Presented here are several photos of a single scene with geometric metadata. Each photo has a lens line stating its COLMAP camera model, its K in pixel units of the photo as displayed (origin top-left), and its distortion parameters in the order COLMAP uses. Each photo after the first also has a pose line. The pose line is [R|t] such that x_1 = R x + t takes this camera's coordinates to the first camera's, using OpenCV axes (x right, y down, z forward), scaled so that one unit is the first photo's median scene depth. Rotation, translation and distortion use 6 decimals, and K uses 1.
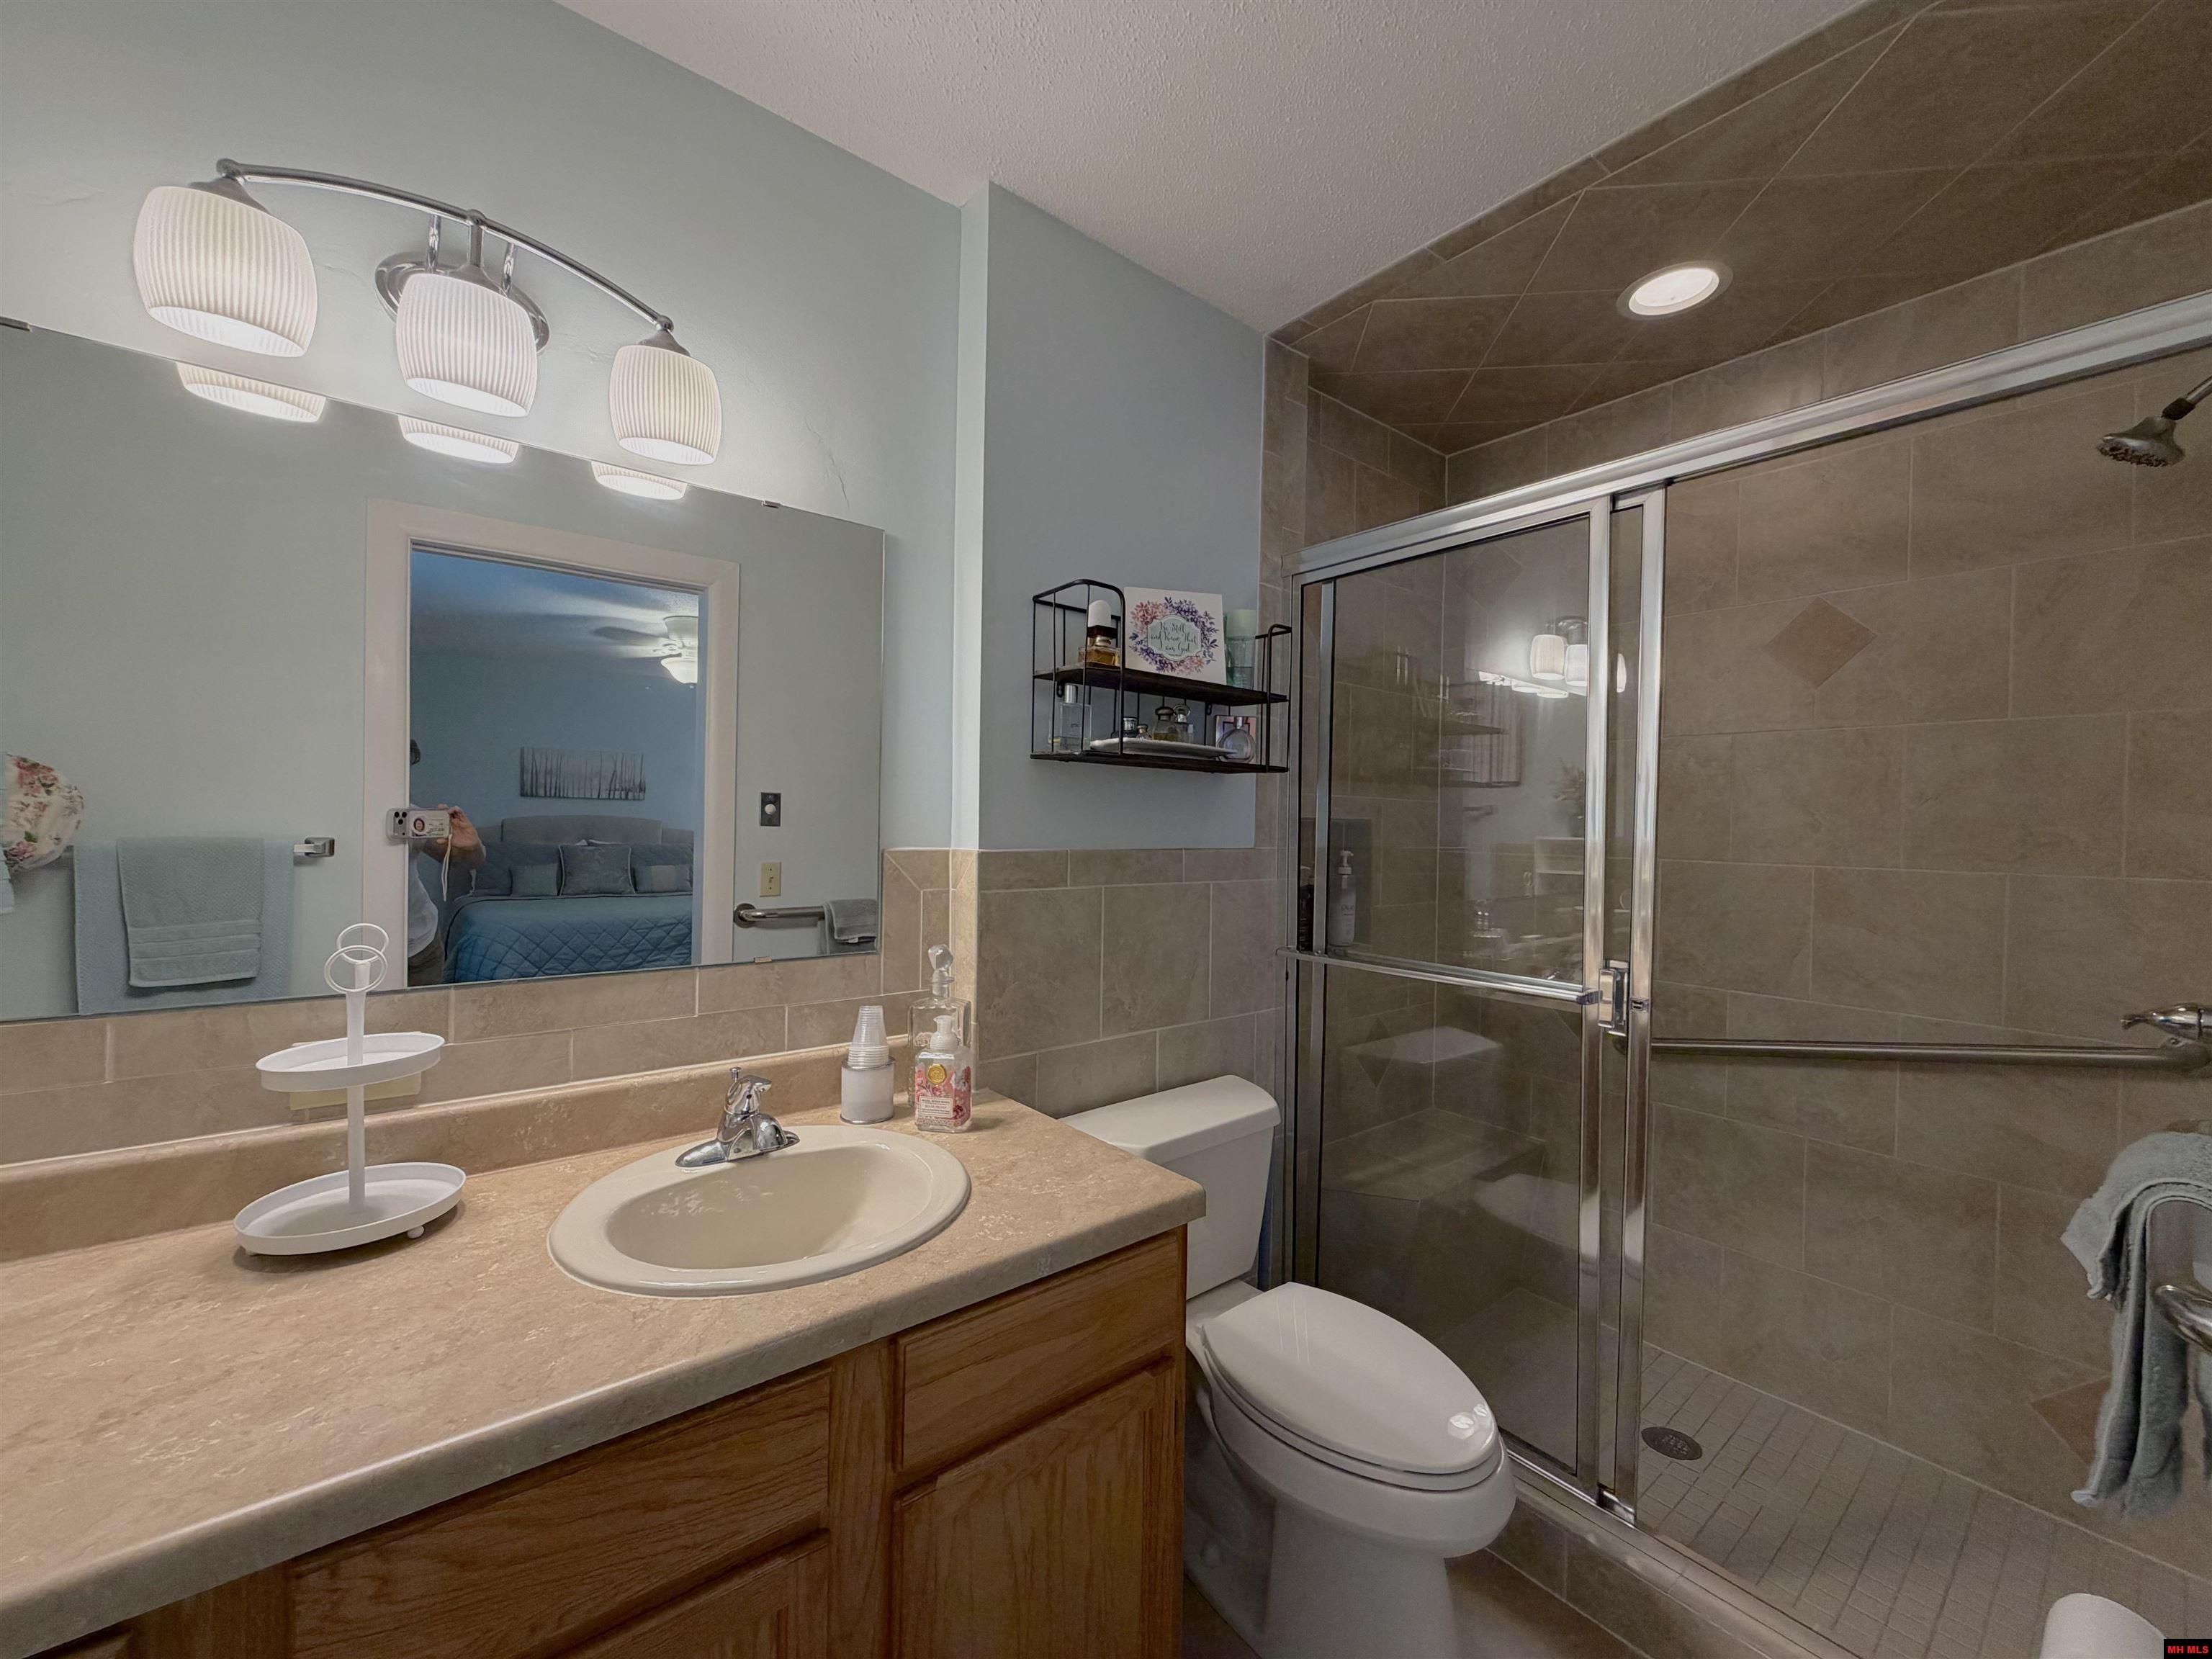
lens RADIAL K [[880.7, 0, 1099.5], [0, 880.7, 830.1], [0, 0, 1]] dist [-0.000353, 0.000199]
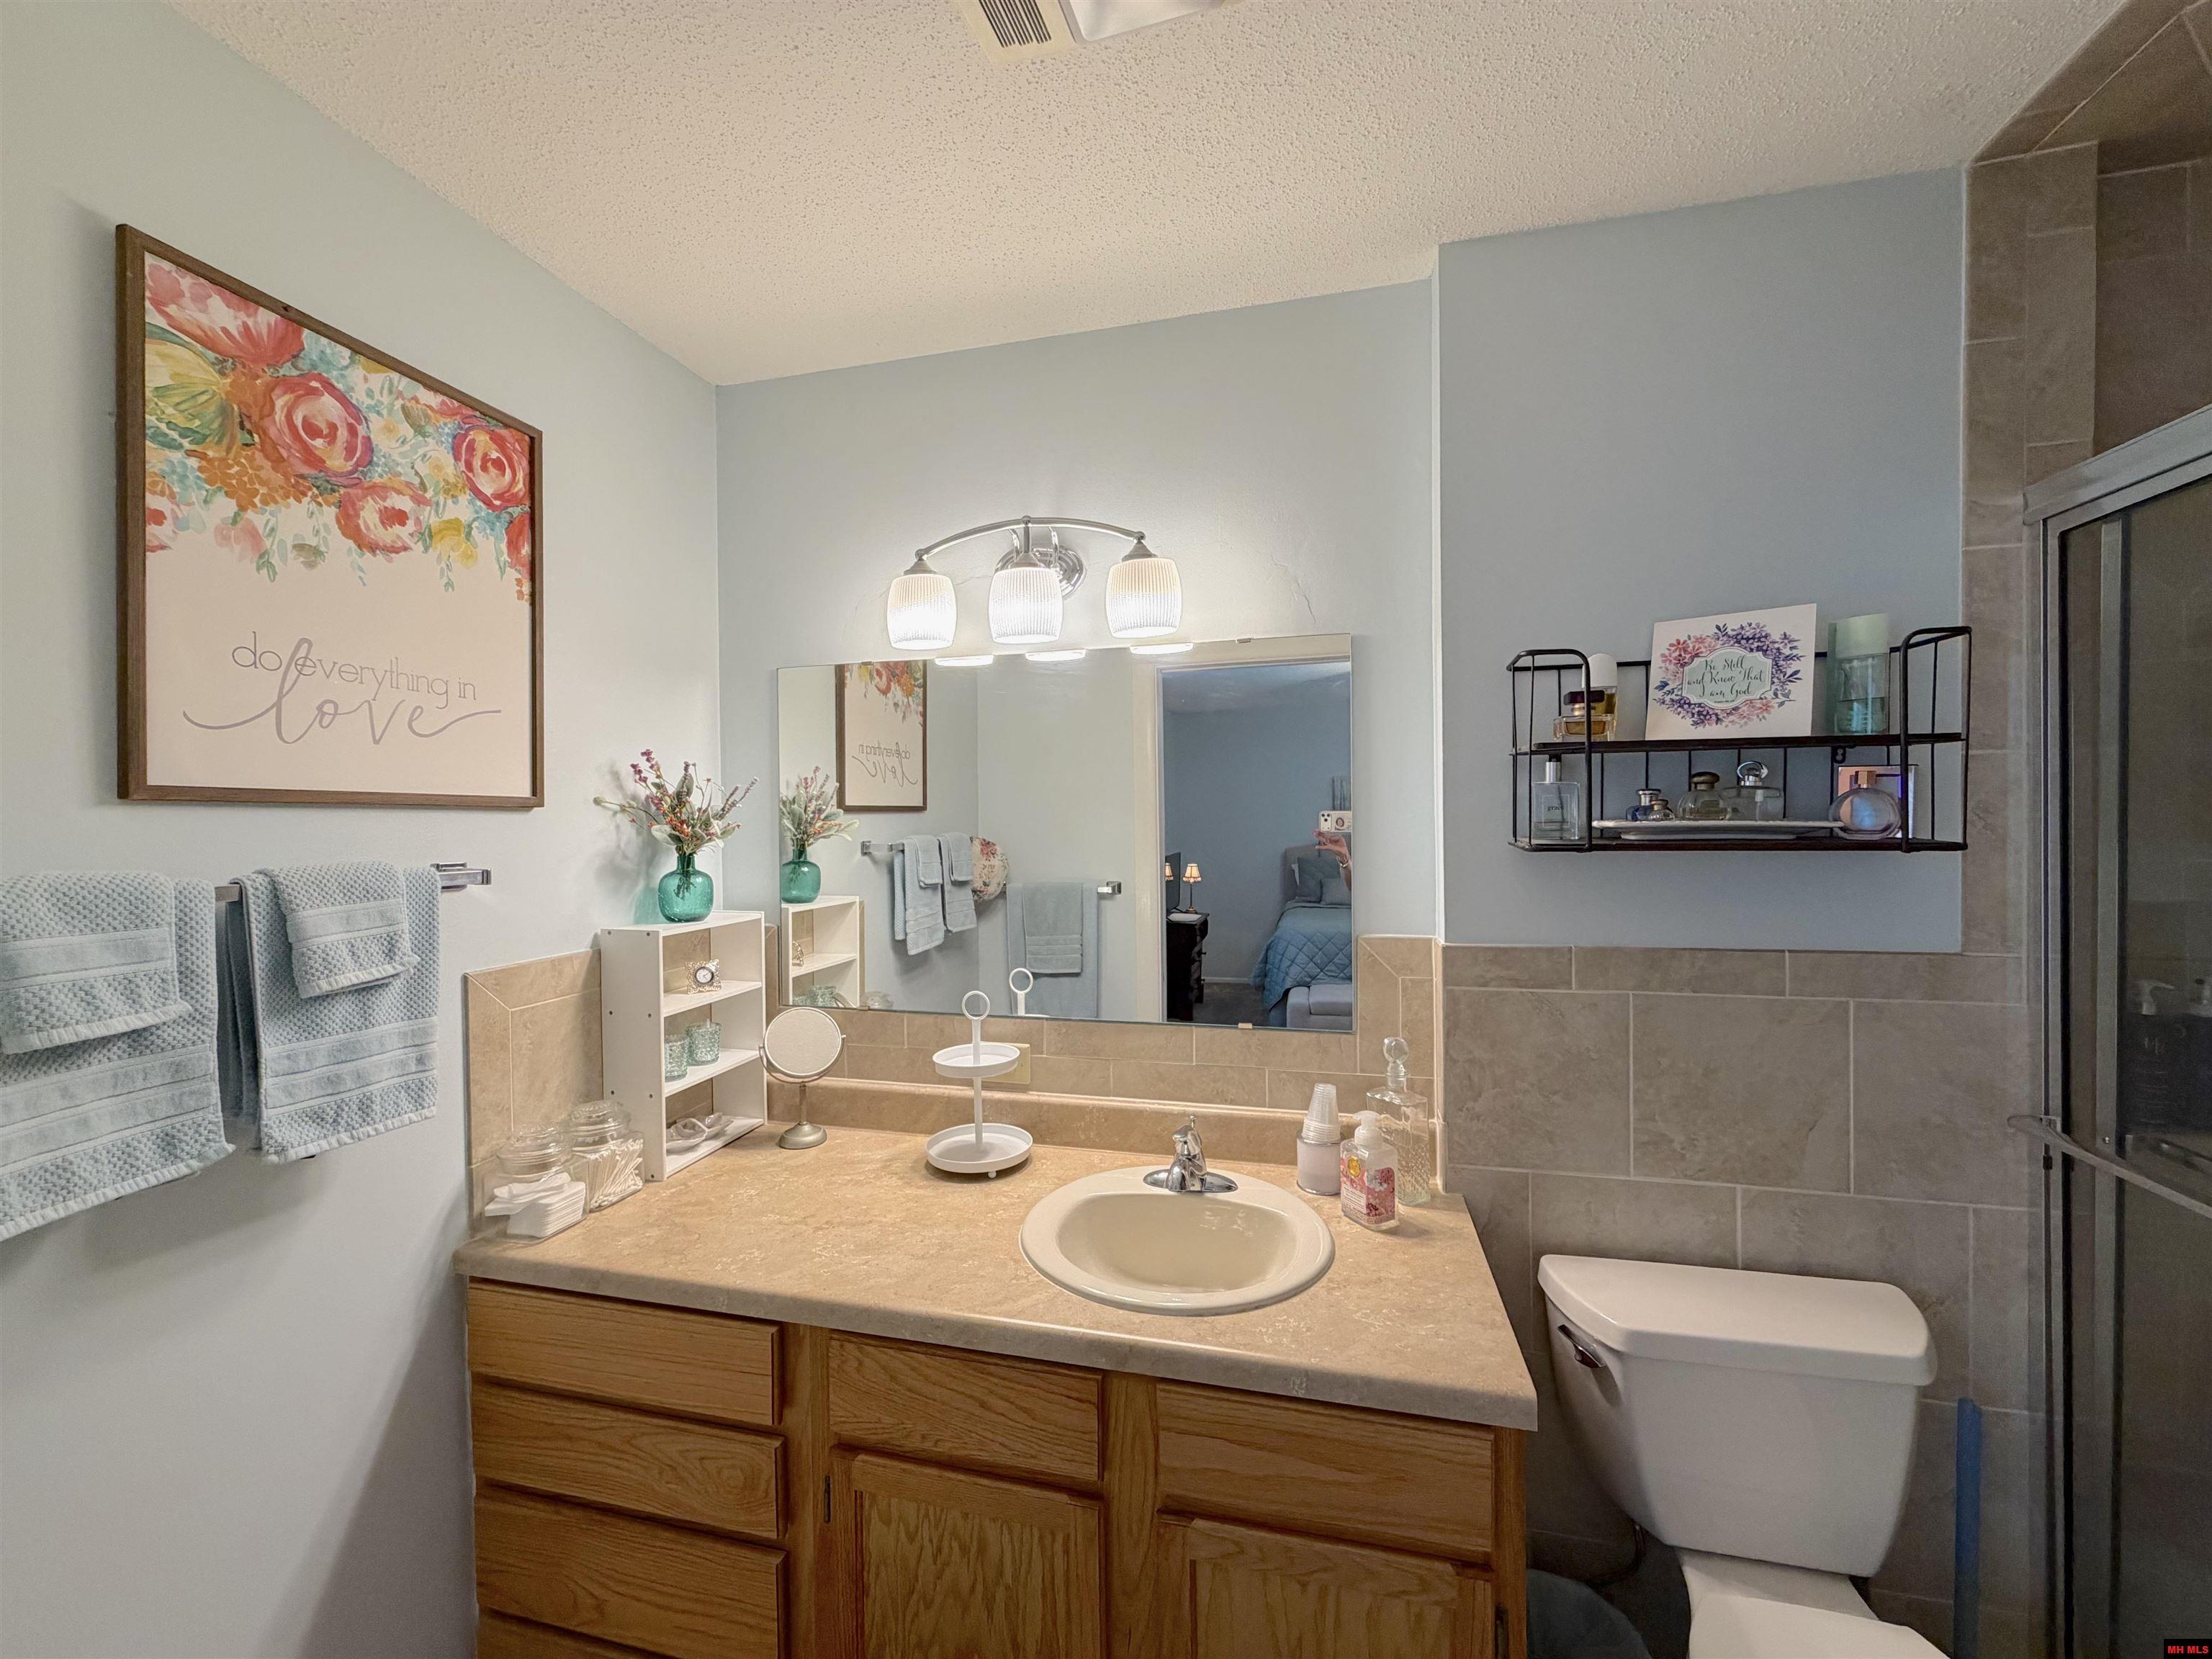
lens RADIAL K [[880.7, 0, 1099.5], [0, 880.7, 830.1], [0, 0, 1]] dist [-0.000353, 0.000199]
pose [[0.602724, -0.012314, -0.797855, 0.409536], [0.018960, 0.999820, -0.001109, -0.108675], [0.797724, -0.014459, 0.602849, 0.122061]]
